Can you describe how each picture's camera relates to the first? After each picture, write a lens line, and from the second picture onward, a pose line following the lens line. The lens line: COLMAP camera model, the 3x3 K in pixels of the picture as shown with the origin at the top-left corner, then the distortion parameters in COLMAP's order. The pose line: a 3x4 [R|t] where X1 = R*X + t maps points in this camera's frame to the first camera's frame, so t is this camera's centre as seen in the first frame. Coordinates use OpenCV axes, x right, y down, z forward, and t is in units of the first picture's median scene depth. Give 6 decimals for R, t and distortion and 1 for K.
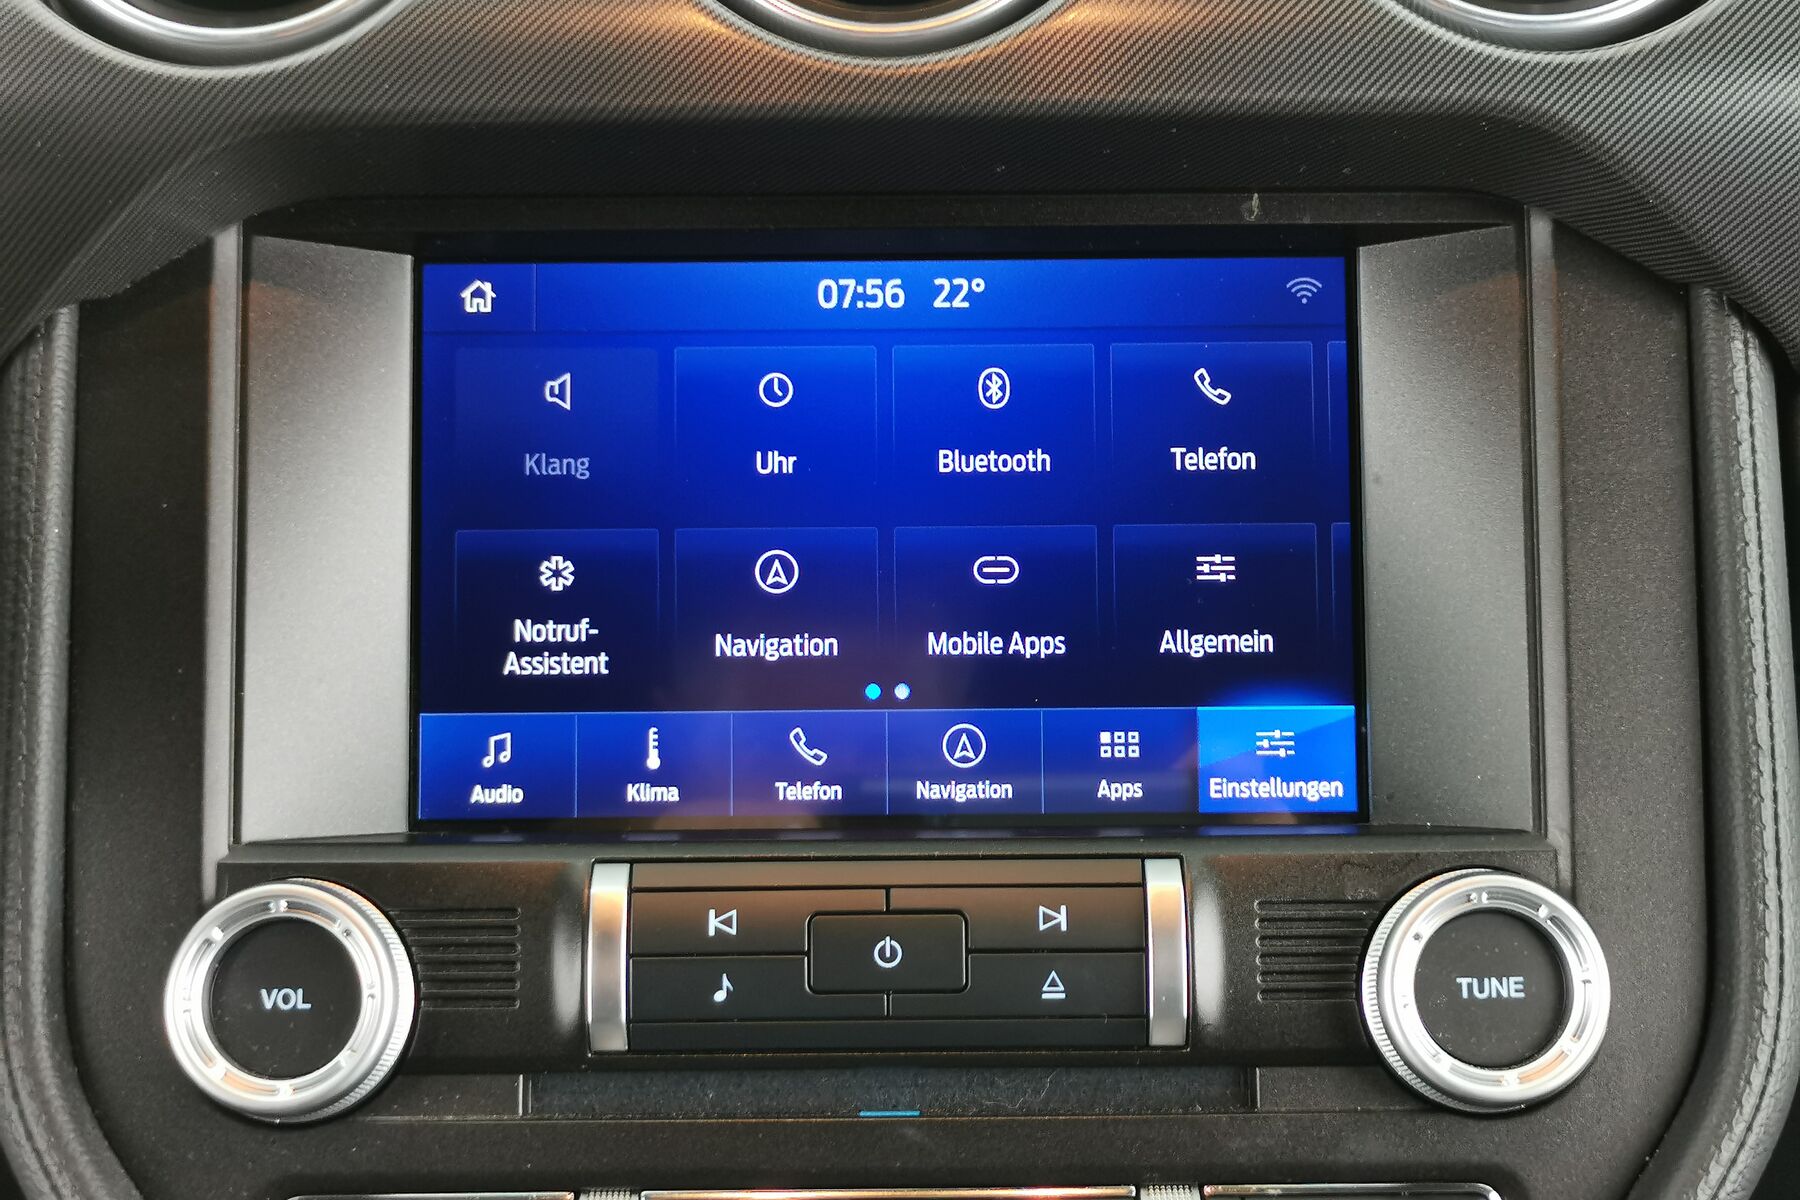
lens RADIAL K [[2595.2, 0, 922.0], [0, 2595.2, 577.6], [0, 0, 1]] dist [0.020063, 0.000000]
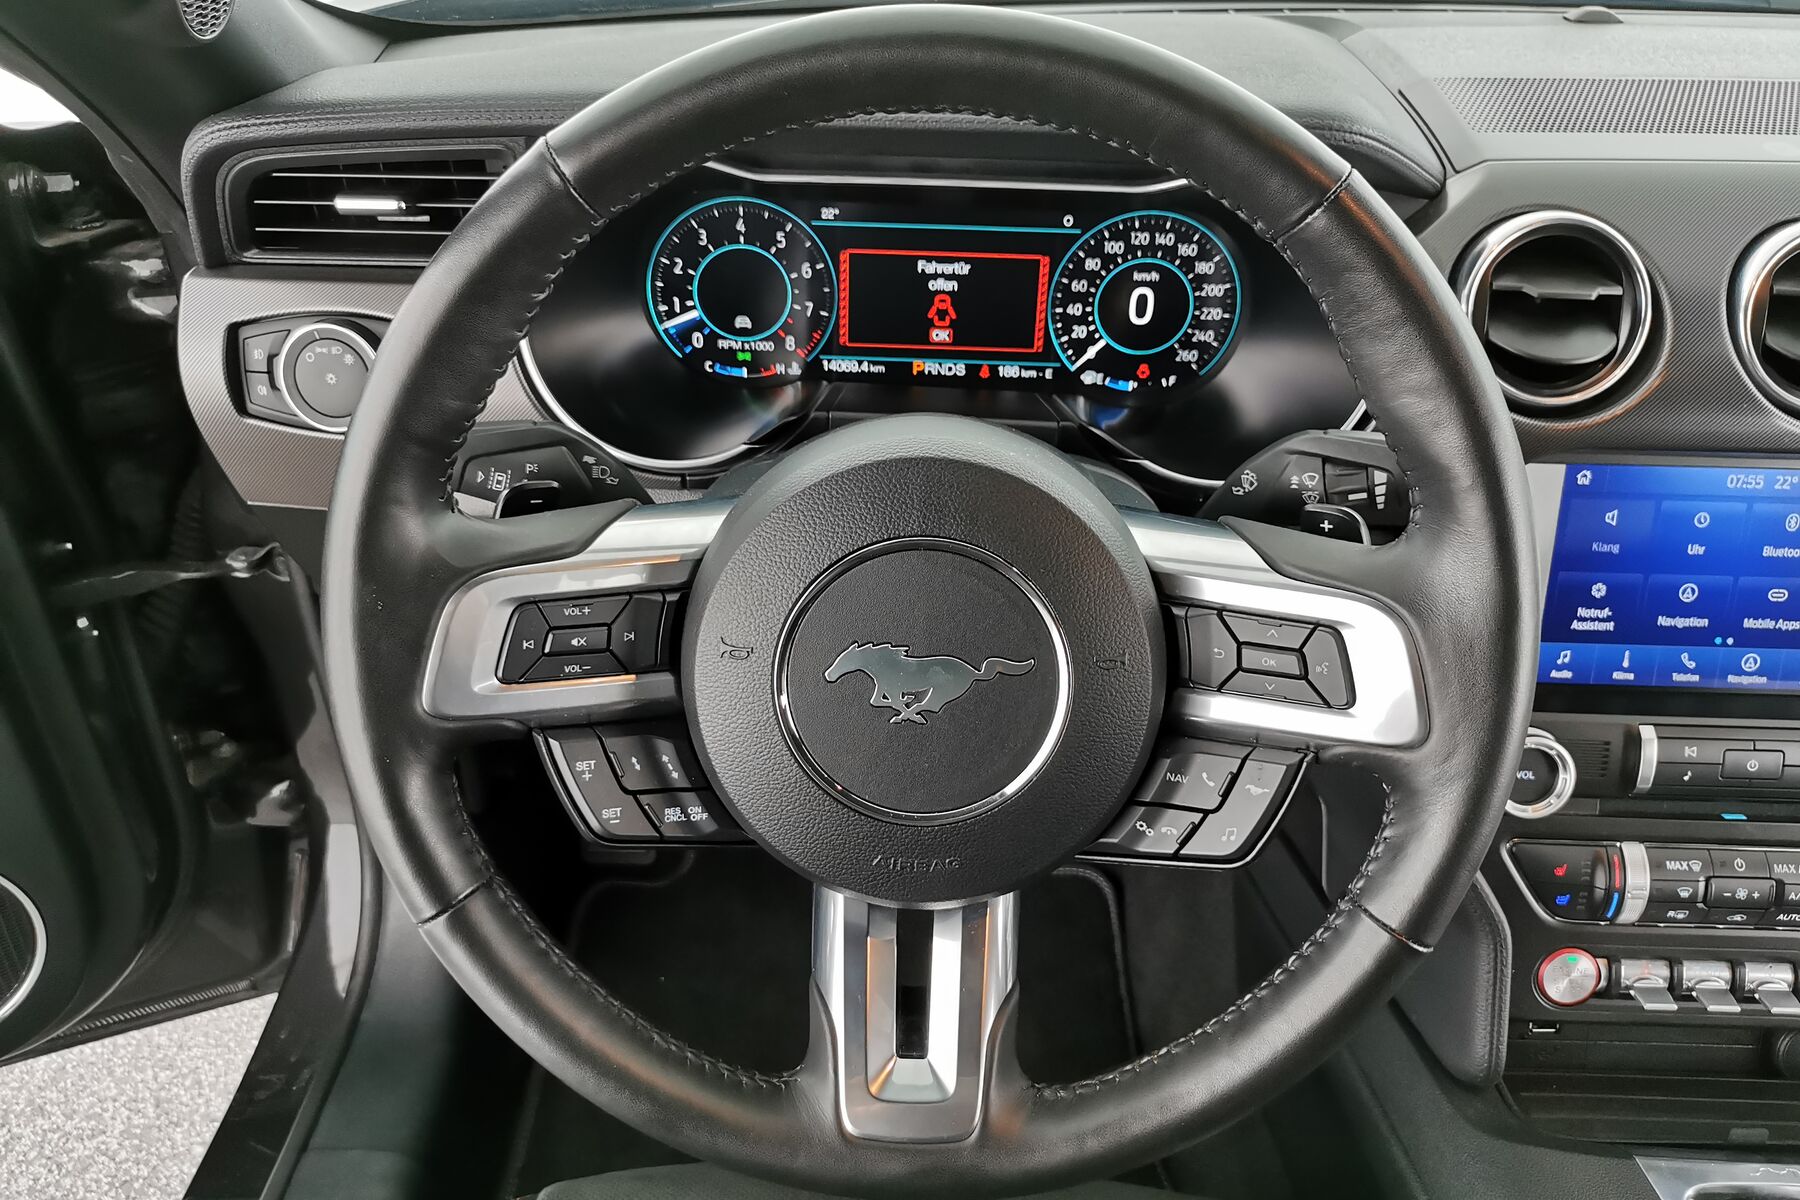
lens RADIAL K [[1415.0, 0, 876.6], [0, 1415.0, 590.9], [0, 0, 1]] dist [0.029265, -0.041927]
pose [[0.999187, 0.037429, -0.014964, -0.842610], [-0.029551, 0.932635, 0.359608, -0.487687], [0.027415, -0.358874, 0.932983, -0.292527]]
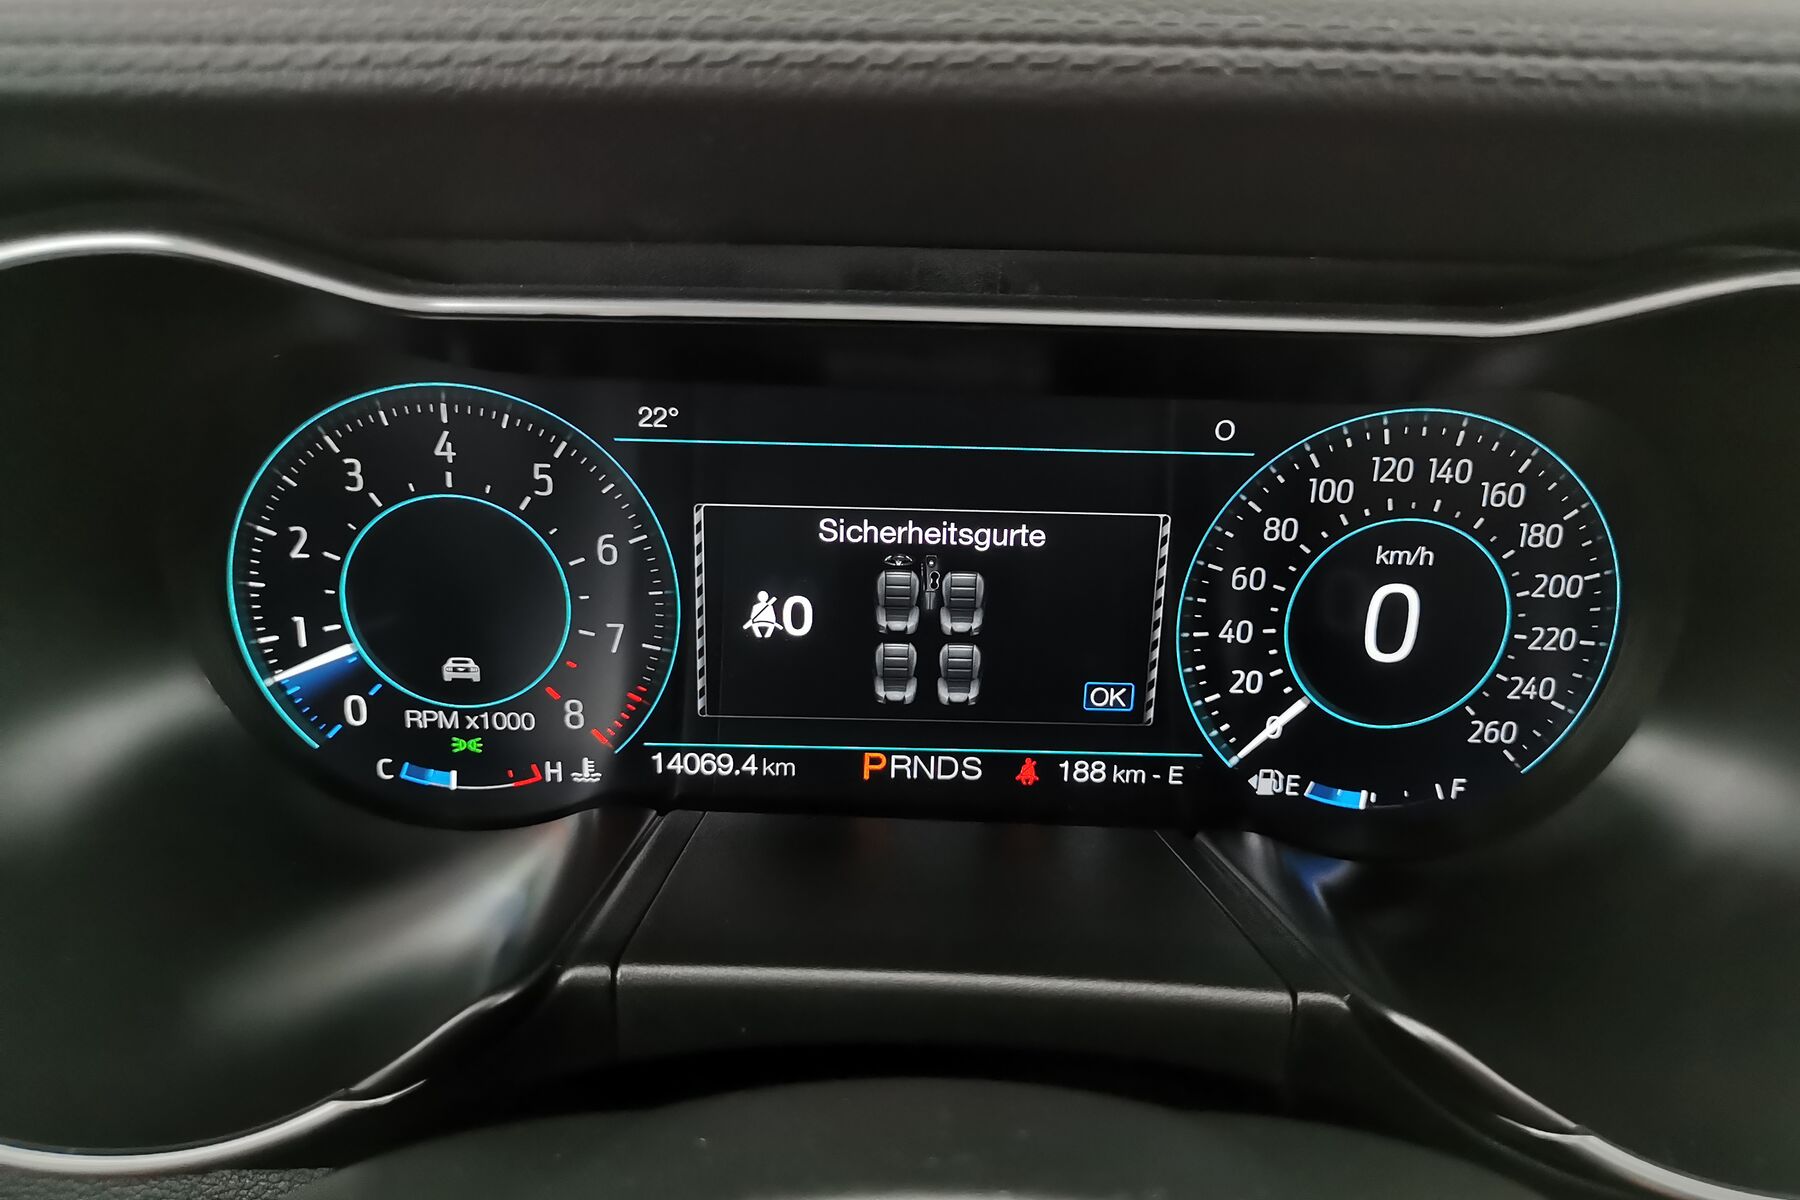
lens RADIAL K [[1415.0, 0, 881.6], [0, 1415.0, 602.1], [0, 0, 1]] dist [0.029265, -0.041927]
pose [[0.999615, 0.023127, 0.015325, -0.838003], [-0.025771, 0.978594, 0.204182, -0.372240], [-0.010275, -0.204498, 0.978813, 0.598516]]
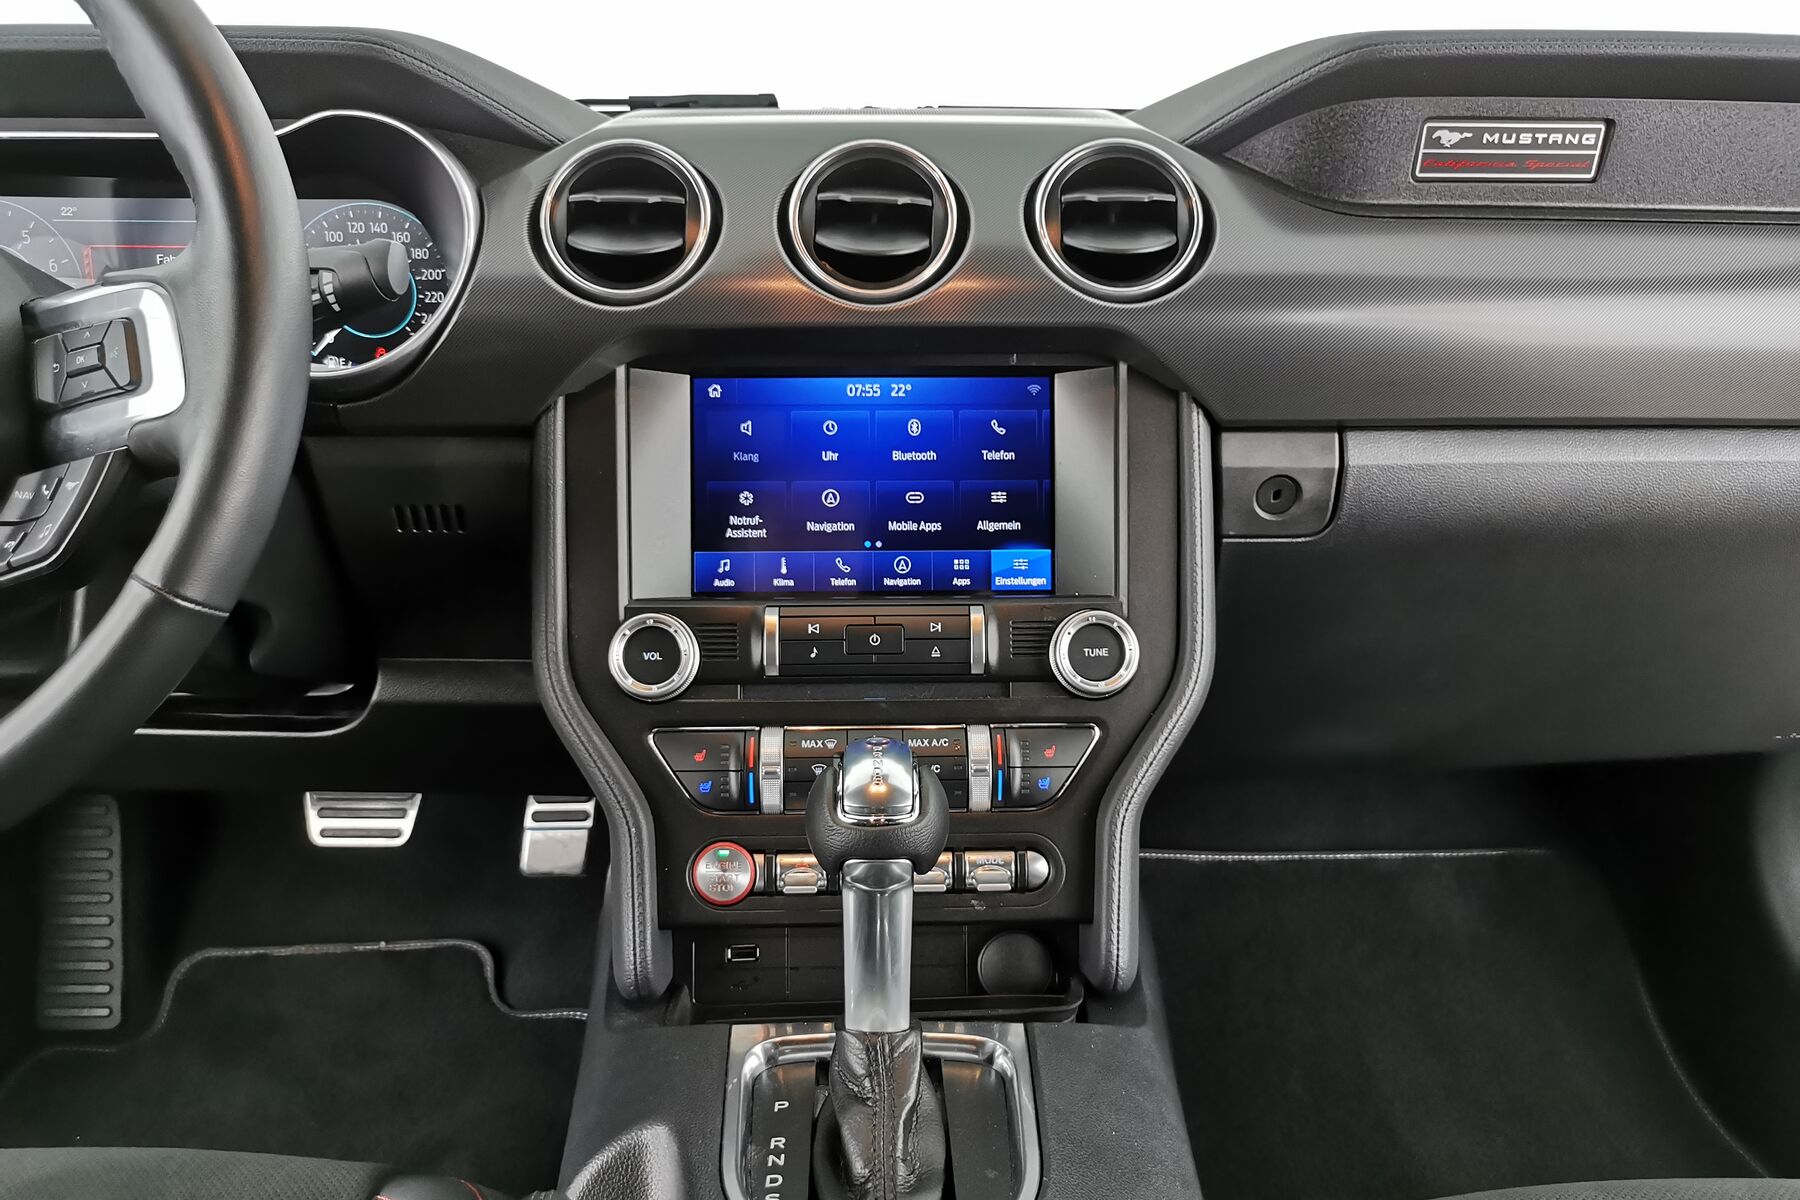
lens RADIAL K [[1415.0, 0, 900.8], [0, 1415.0, 593.1], [0, 0, 1]] dist [0.029265, -0.041927]
pose [[0.999746, 0.001839, 0.022477, -0.018311], [-0.003459, 0.997378, 0.072287, -0.010374], [-0.022285, -0.072346, 0.997131, -0.445867]]
